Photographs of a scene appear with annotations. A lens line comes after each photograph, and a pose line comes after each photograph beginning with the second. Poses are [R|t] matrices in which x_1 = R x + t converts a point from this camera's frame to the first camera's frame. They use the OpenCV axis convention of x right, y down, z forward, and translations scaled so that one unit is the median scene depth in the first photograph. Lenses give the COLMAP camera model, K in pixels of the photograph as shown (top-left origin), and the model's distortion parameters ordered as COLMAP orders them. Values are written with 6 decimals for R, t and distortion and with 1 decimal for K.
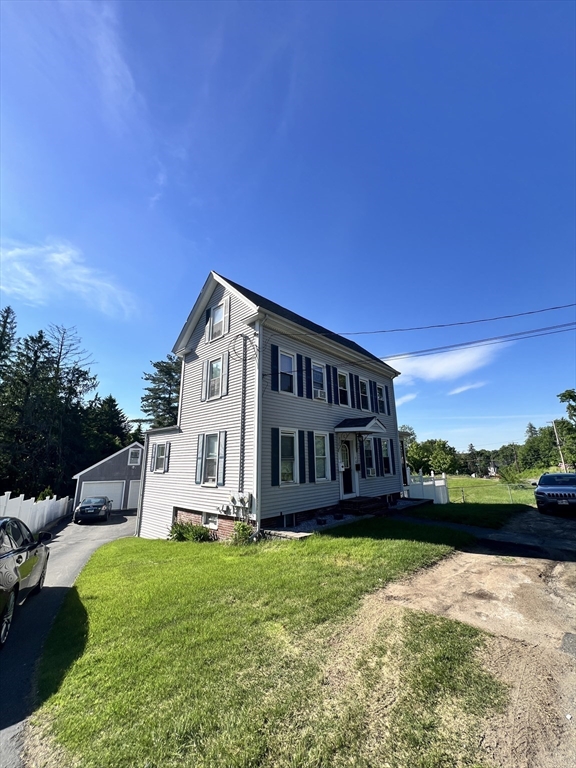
lens RADIAL K [[306.9, 0, 290.0], [0, 306.9, 383.0], [0, 0, 1]] dist [-0.002568, 0.000807]
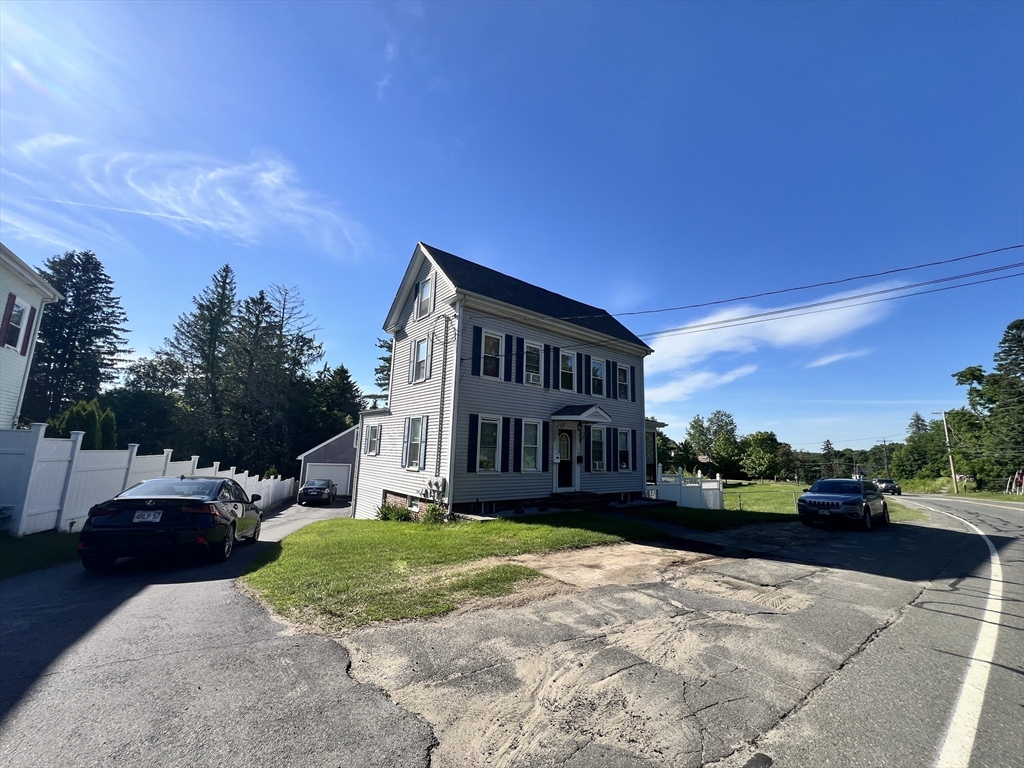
lens RADIAL K [[409.2, 0, 511.3], [0, 409.2, 382.8], [0, 0, 1]] dist [-0.002568, 0.000807]
pose [[0.989188, 0.020070, -0.145273, 0.204311], [-0.007960, 0.996478, 0.083470, -0.049089], [0.146437, -0.081412, 0.985864, -0.199850]]
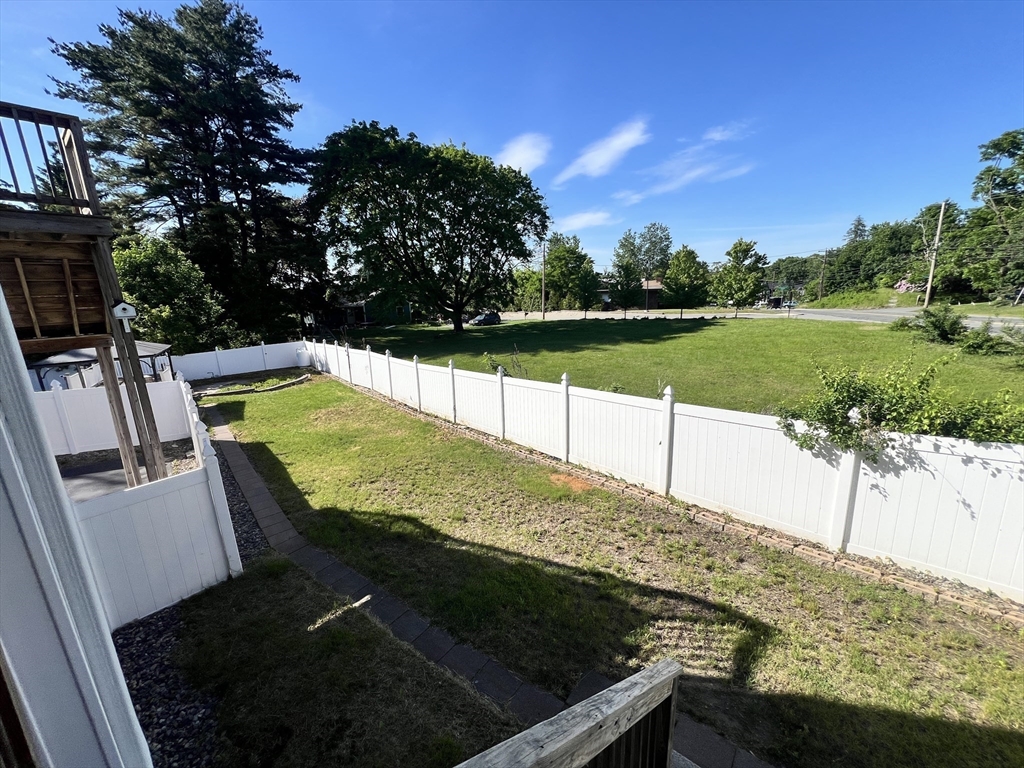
lens RADIAL K [[409.2, 0, 508.3], [0, 409.2, 387.3], [0, 0, 1]] dist [-0.002568, 0.000807]
pose [[0.998208, -0.033409, 0.049647, 0.389716], [0.006068, 0.881878, 0.471439, 0.383262], [-0.059533, -0.470293, 0.880500, 1.581621]]
